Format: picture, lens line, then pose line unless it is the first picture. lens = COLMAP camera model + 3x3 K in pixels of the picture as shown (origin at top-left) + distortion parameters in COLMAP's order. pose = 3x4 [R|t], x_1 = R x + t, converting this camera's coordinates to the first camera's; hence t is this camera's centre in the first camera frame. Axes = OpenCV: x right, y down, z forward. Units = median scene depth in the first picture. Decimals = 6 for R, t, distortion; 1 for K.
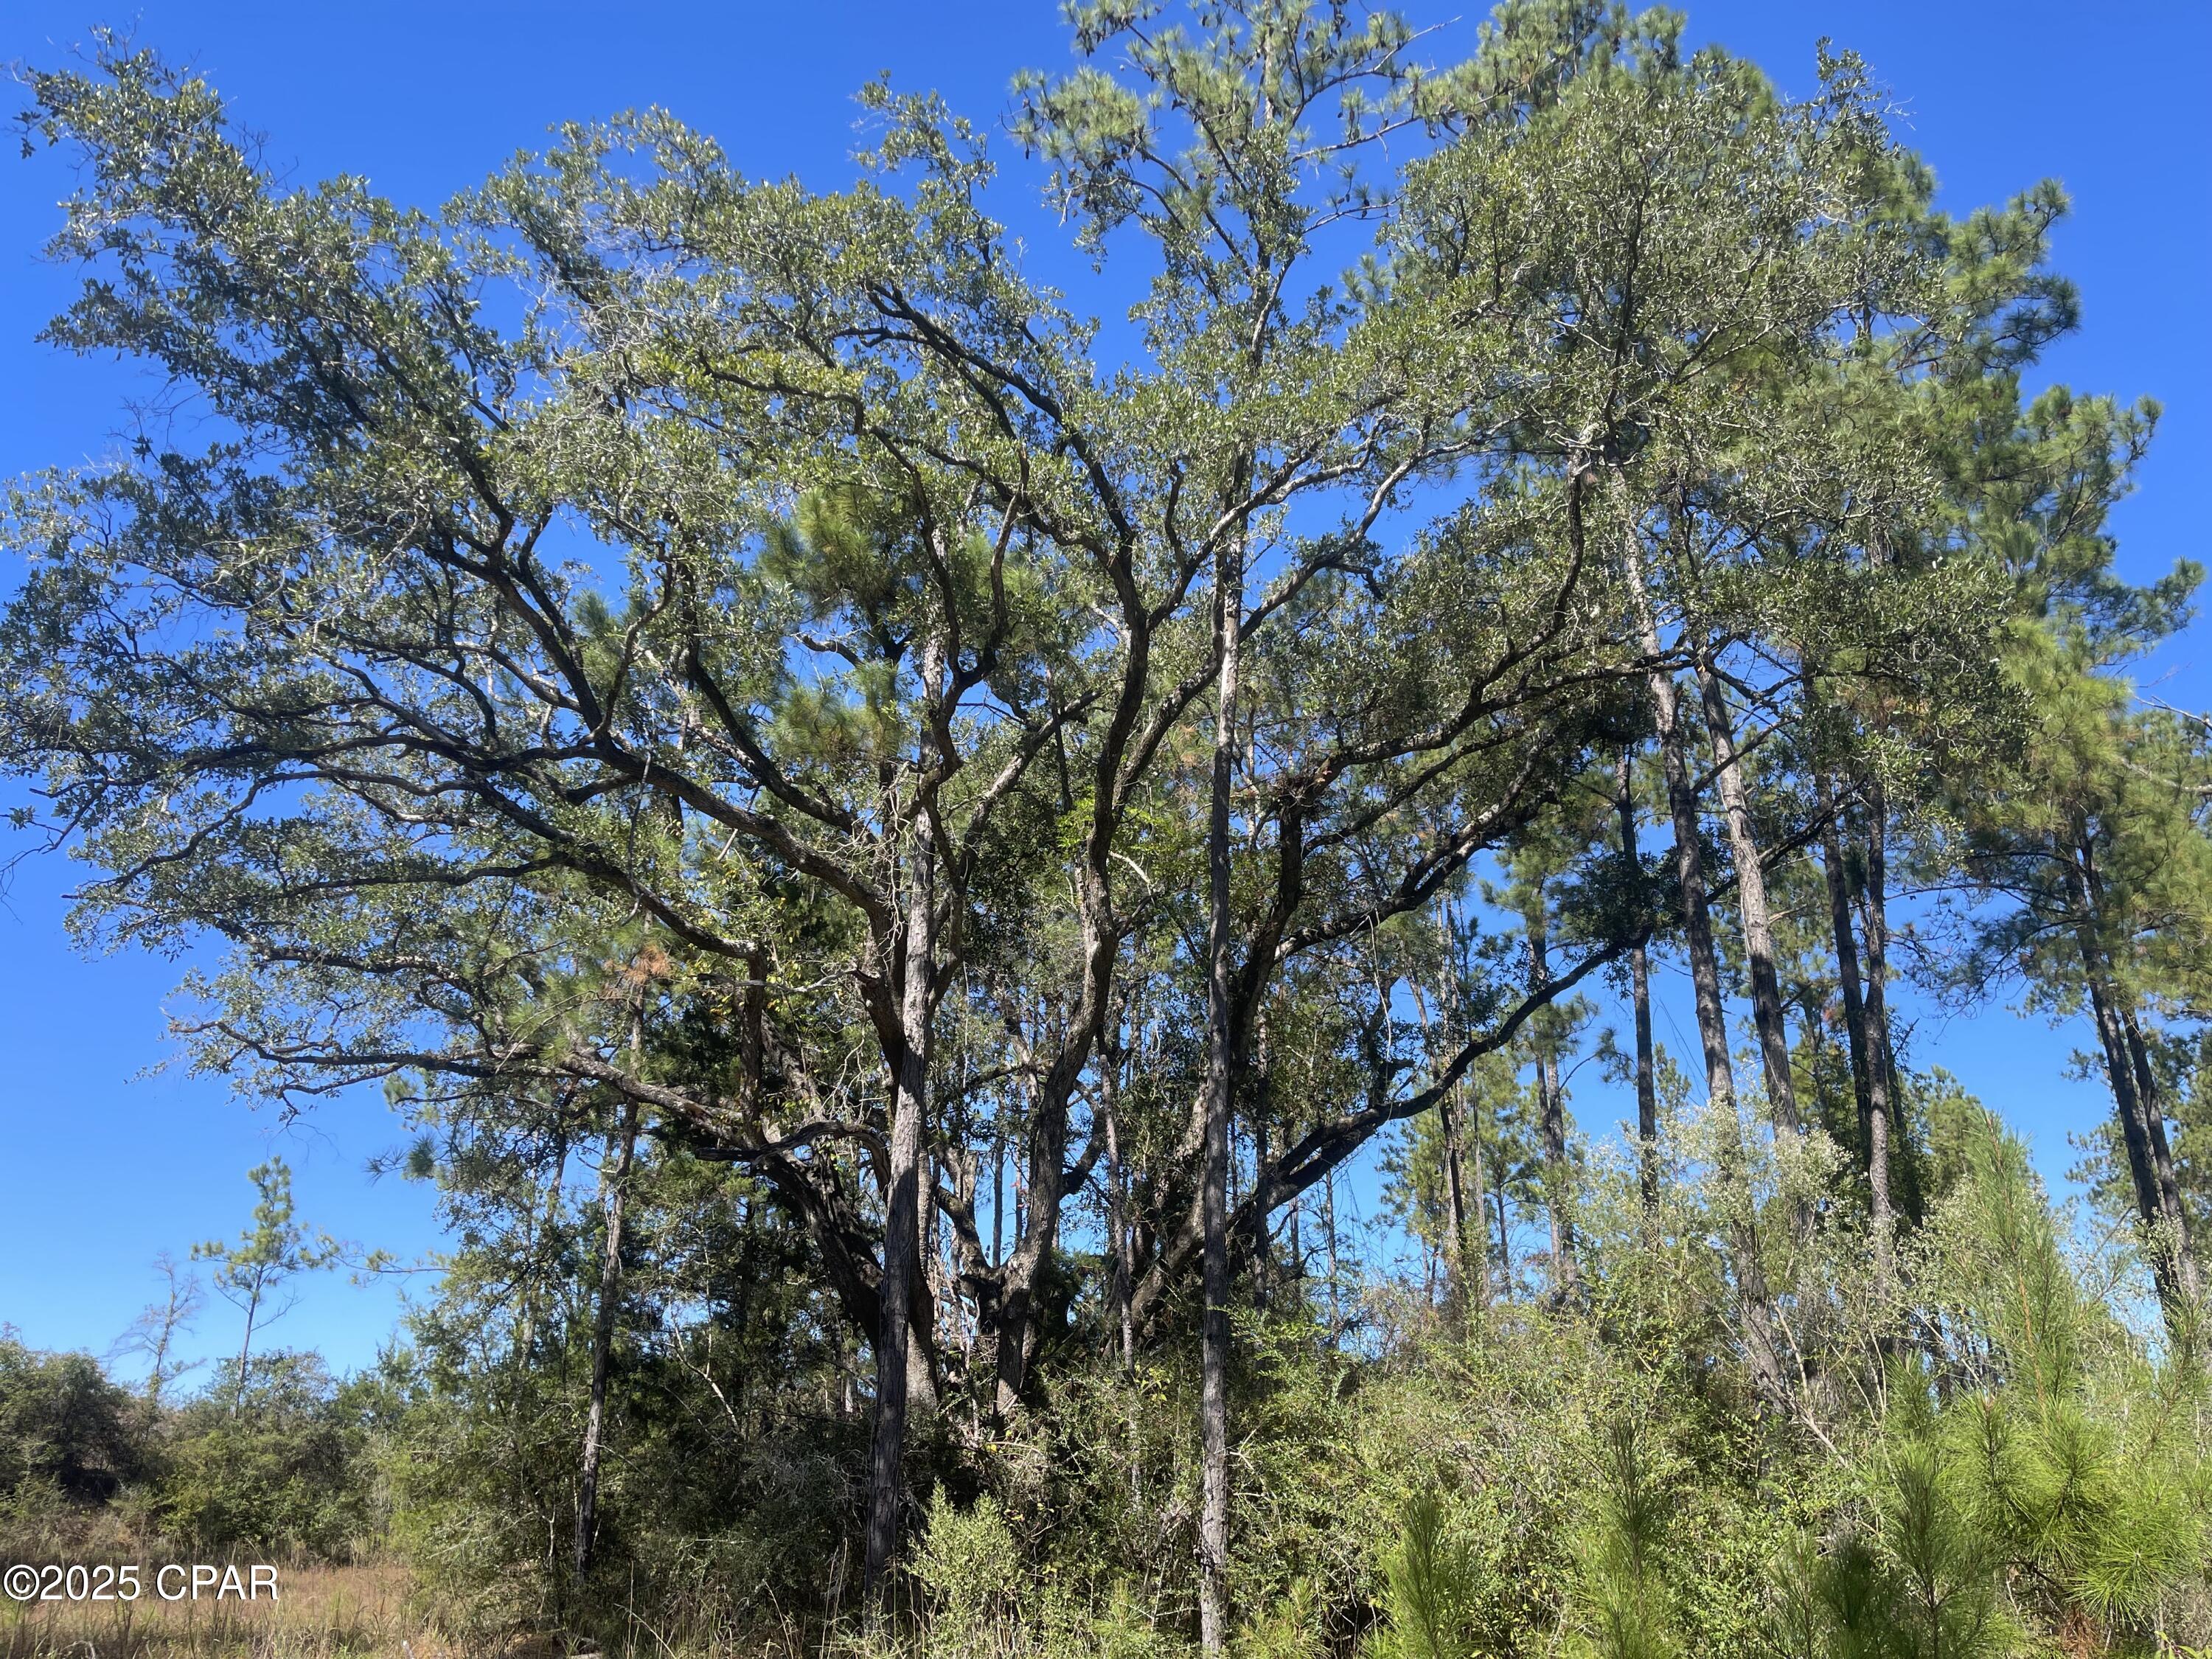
lens RADIAL K [[1658.0, 0, 1099.1], [0, 1658.0, 842.5], [0, 0, 1]] dist [0.063166, -0.099372]
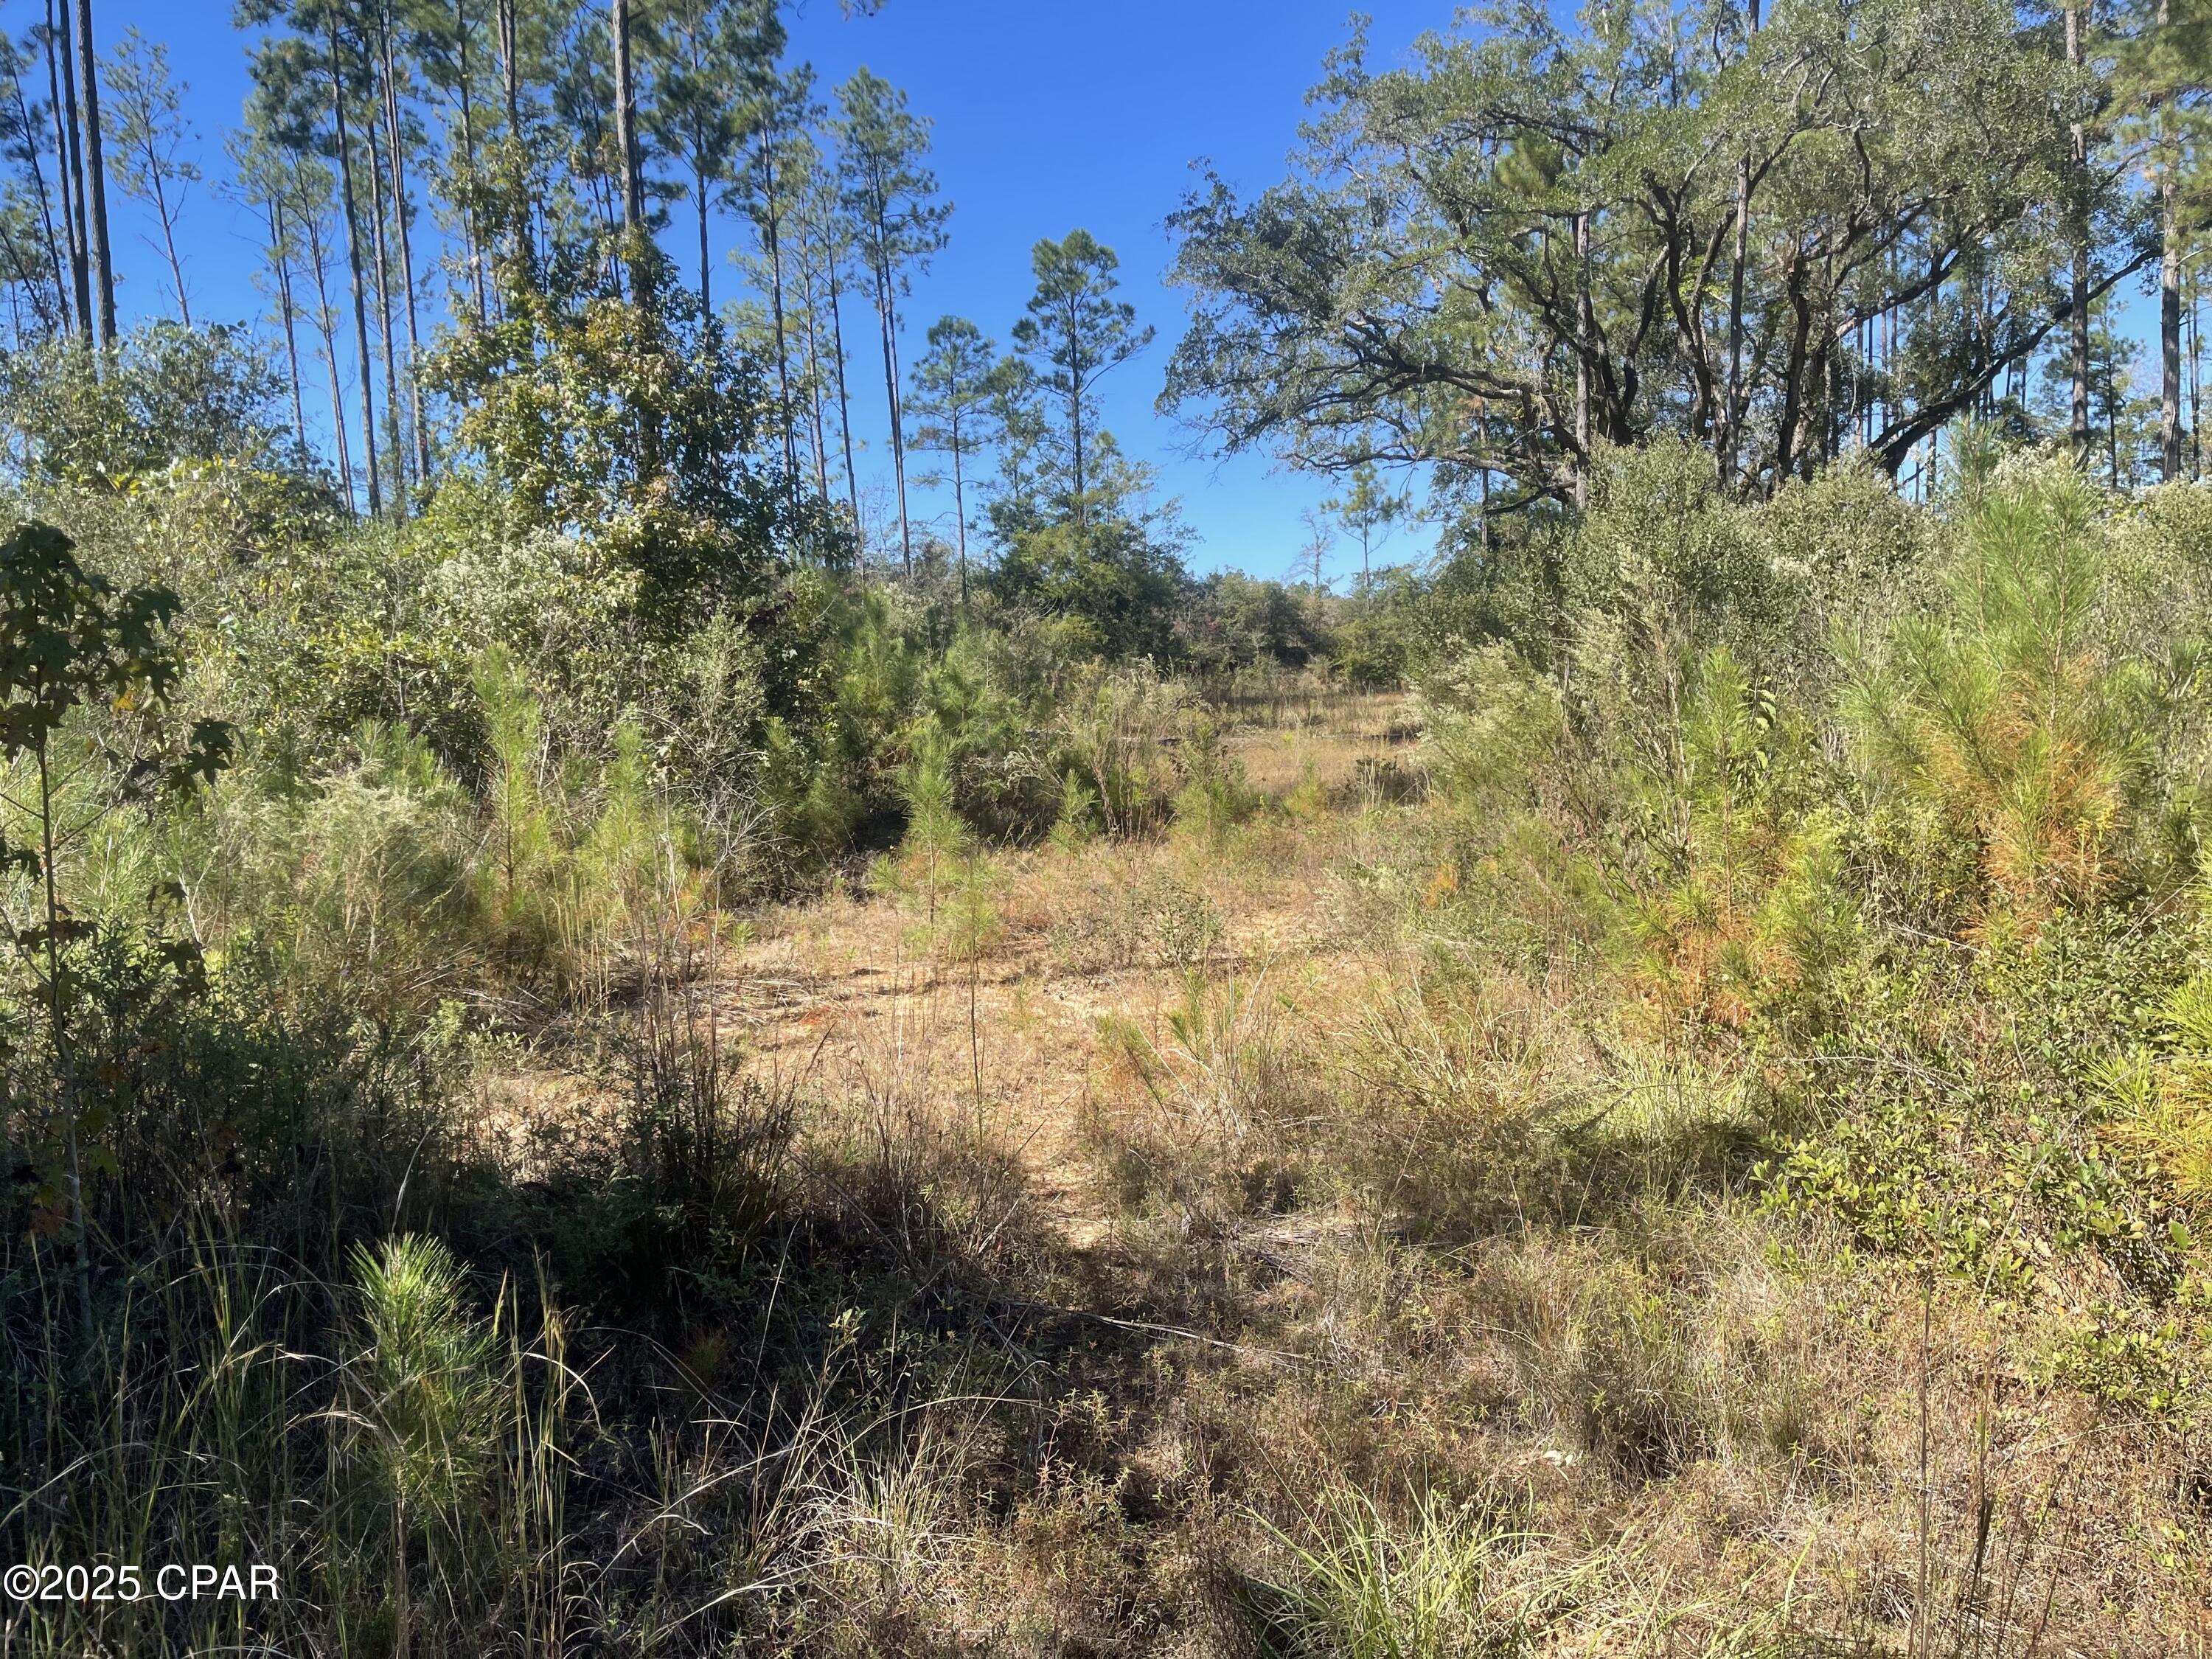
lens RADIAL K [[1674.7, 0, 1106.0], [0, 1674.7, 829.5], [0, 0, 1]] dist [0.159693, -0.101673]
pose [[0.807687, 0.016644, -0.589377, 0.540268], [0.259420, 0.887616, 0.380578, -0.339018], [0.529474, -0.460284, 0.712598, -0.853271]]
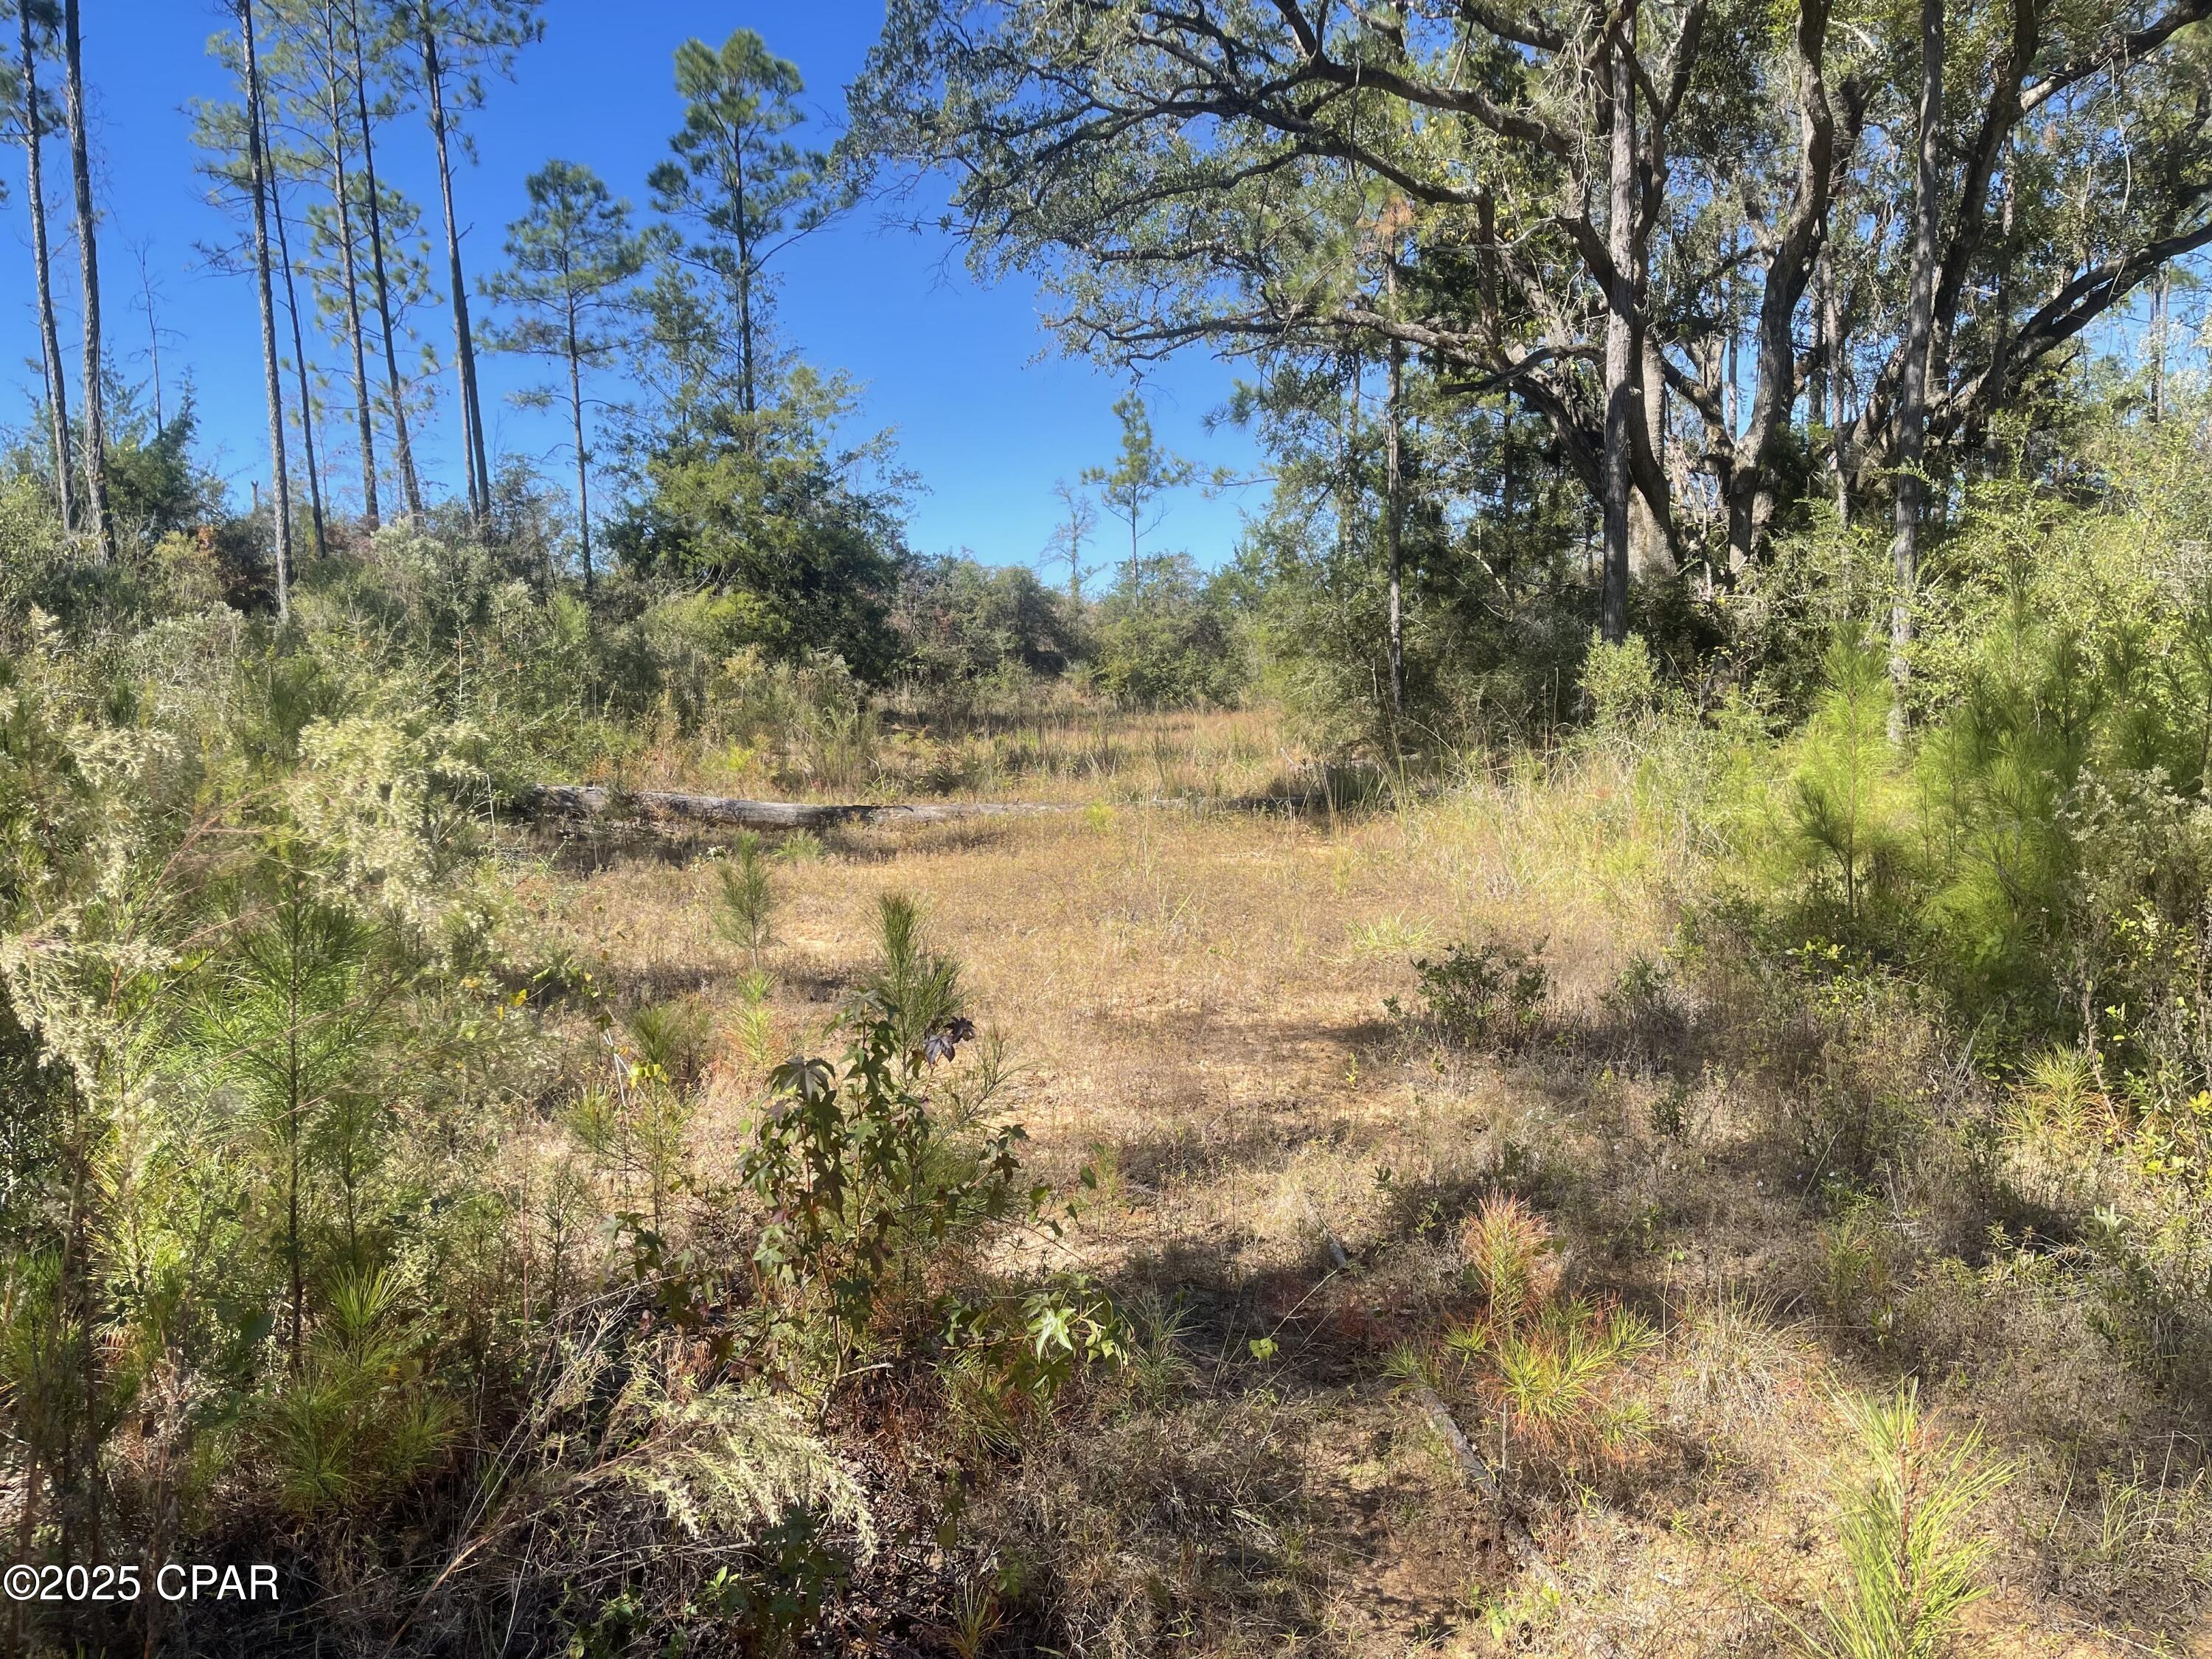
lens RADIAL K [[1658.0, 0, 1099.1], [0, 1658.0, 842.5], [0, 0, 1]] dist [0.063166, -0.099372]
pose [[0.888725, 0.015883, -0.458166, 0.080704], [0.199253, 0.886686, 0.417237, -0.063203], [0.412876, -0.462100, 0.784855, -0.178729]]
